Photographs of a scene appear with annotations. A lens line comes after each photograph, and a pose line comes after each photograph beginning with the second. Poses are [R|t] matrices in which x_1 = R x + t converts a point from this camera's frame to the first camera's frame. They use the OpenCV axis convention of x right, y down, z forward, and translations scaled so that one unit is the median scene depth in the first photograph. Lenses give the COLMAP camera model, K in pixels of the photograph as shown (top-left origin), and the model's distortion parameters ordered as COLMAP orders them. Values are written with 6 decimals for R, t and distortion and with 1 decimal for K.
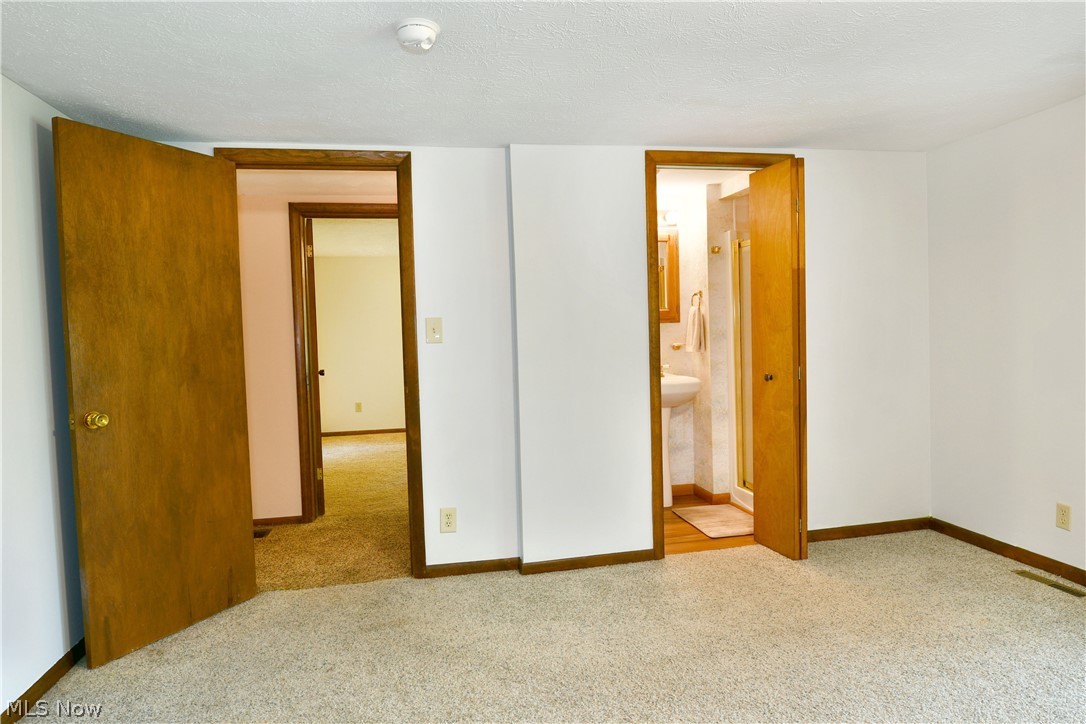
lens RADIAL K [[668.2, 0, 550.8], [0, 668.2, 352.4], [0, 0, 1]] dist [-0.012276, -0.006263]
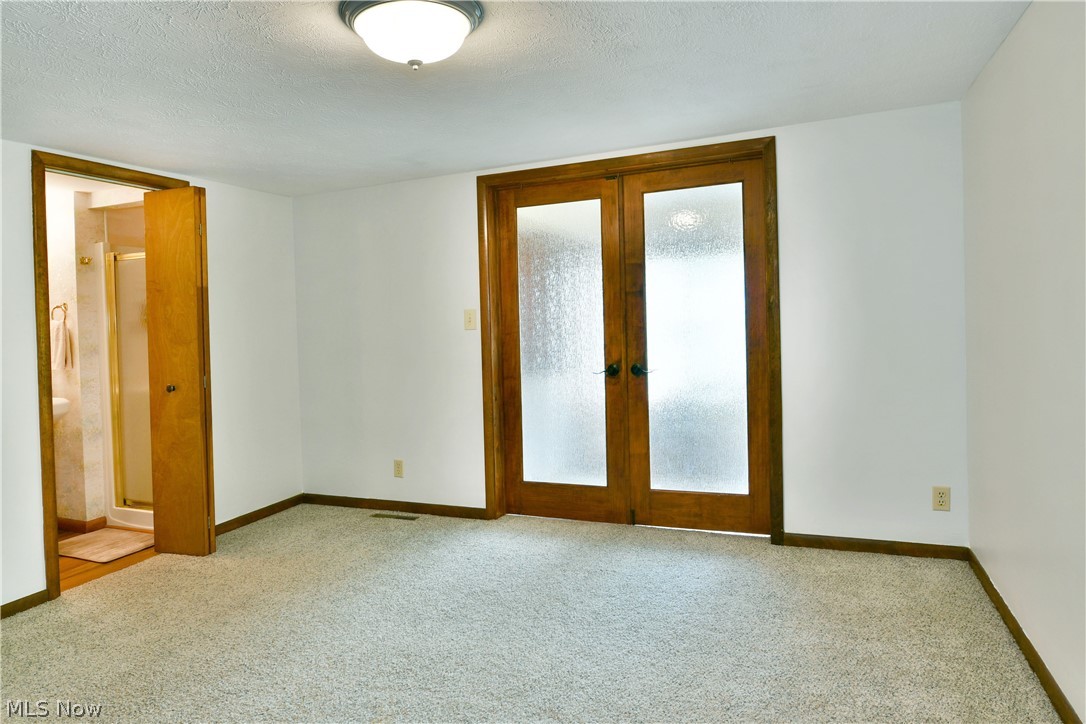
lens RADIAL K [[668.2, 0, 528.2], [0, 668.2, 334.0], [0, 0, 1]] dist [-0.012276, -0.006263]
pose [[0.567982, -0.007453, 0.823007, -0.219330], [0.048845, 0.998502, -0.024667, 0.005252], [-0.821590, 0.054210, 0.567495, -0.059957]]
